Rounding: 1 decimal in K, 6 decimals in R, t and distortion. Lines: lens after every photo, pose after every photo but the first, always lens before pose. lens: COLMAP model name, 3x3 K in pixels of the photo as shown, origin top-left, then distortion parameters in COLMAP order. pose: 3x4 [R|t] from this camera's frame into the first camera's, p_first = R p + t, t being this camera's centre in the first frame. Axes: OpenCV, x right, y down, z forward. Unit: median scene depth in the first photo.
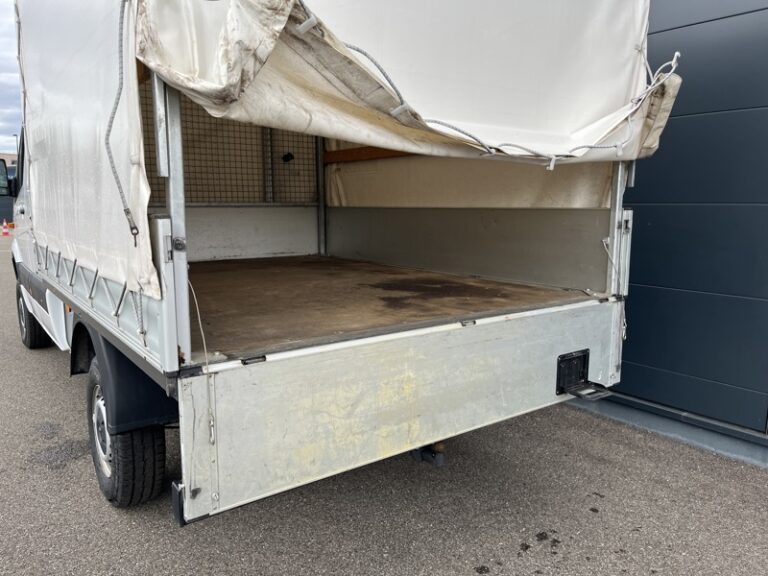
lens RADIAL K [[577.2, 0, 385.6], [0, 577.2, 284.5], [0, 0, 1]] dist [0.058429, -0.085436]
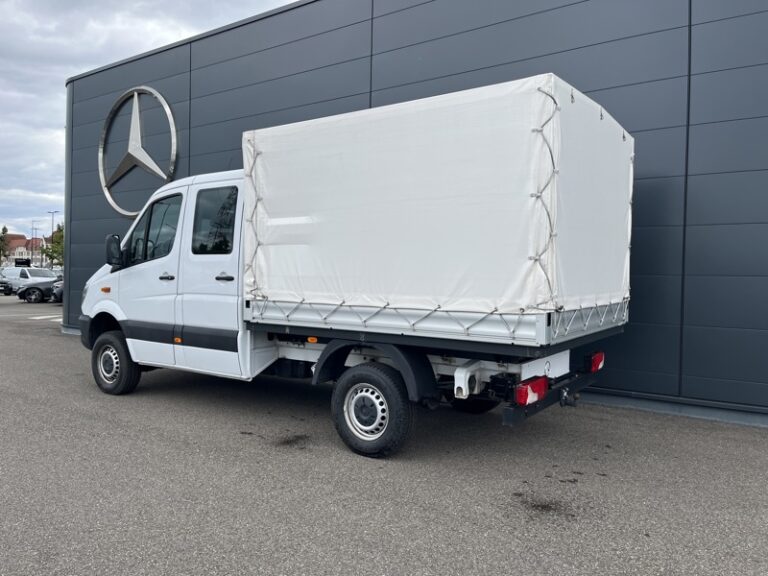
lens RADIAL K [[577.2, 0, 411.5], [0, 577.2, 295.2], [0, 0, 1]] dist [0.058429, -0.085436]
pose [[0.939508, 0.001714, 0.342524, -0.864686], [0.029908, 0.995758, -0.087018, 0.072341], [-0.341220, 0.091998, 0.935471, -0.531483]]
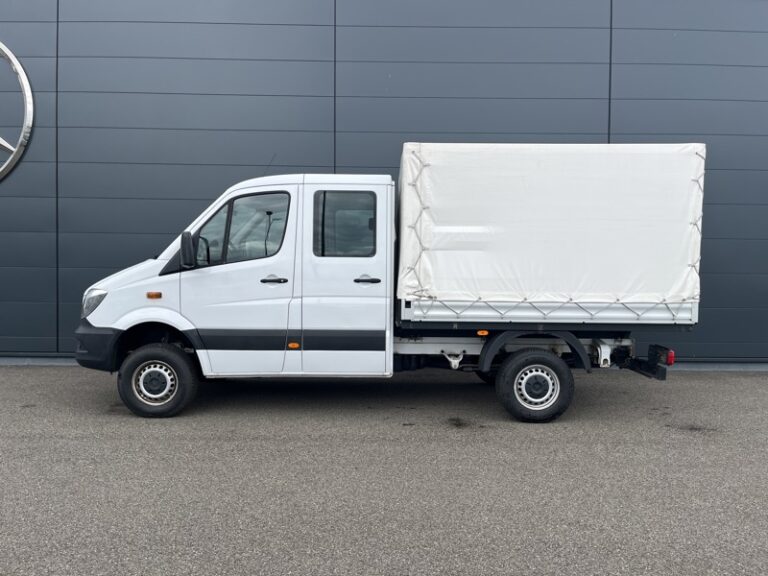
lens RADIAL K [[605.1, 0, 384.4], [0, 605.1, 287.0], [0, 0, 1]] dist [0.048747, -0.005342]
pose [[0.577711, -0.031794, 0.815622, -2.388420], [0.095888, 0.994966, -0.029133, -0.076745], [-0.810590, 0.095039, 0.577851, 0.213744]]
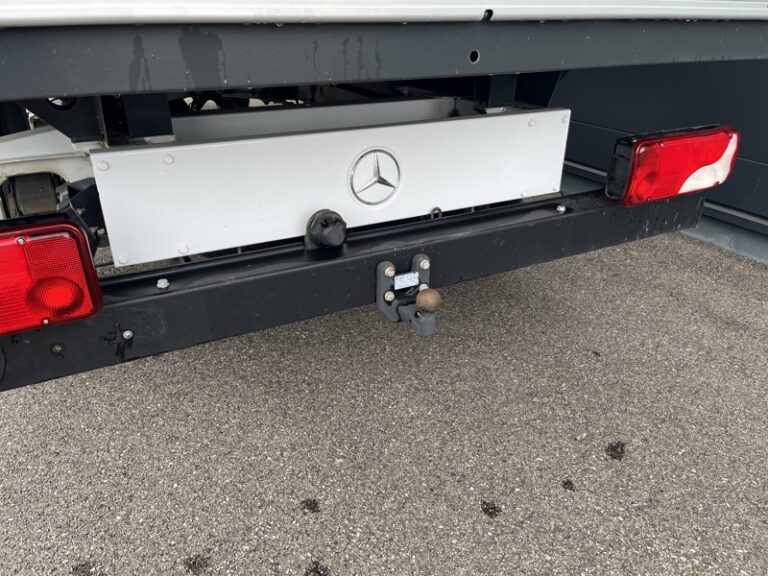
lens RADIAL K [[577.2, 0, 387.7], [0, 577.2, 286.9], [0, 0, 1]] dist [0.058429, -0.085436]
pose [[0.988261, 0.072286, -0.134595, 0.096823], [-0.027148, 0.950052, 0.310908, 0.087887], [0.150347, -0.303604, 0.940862, 0.410465]]
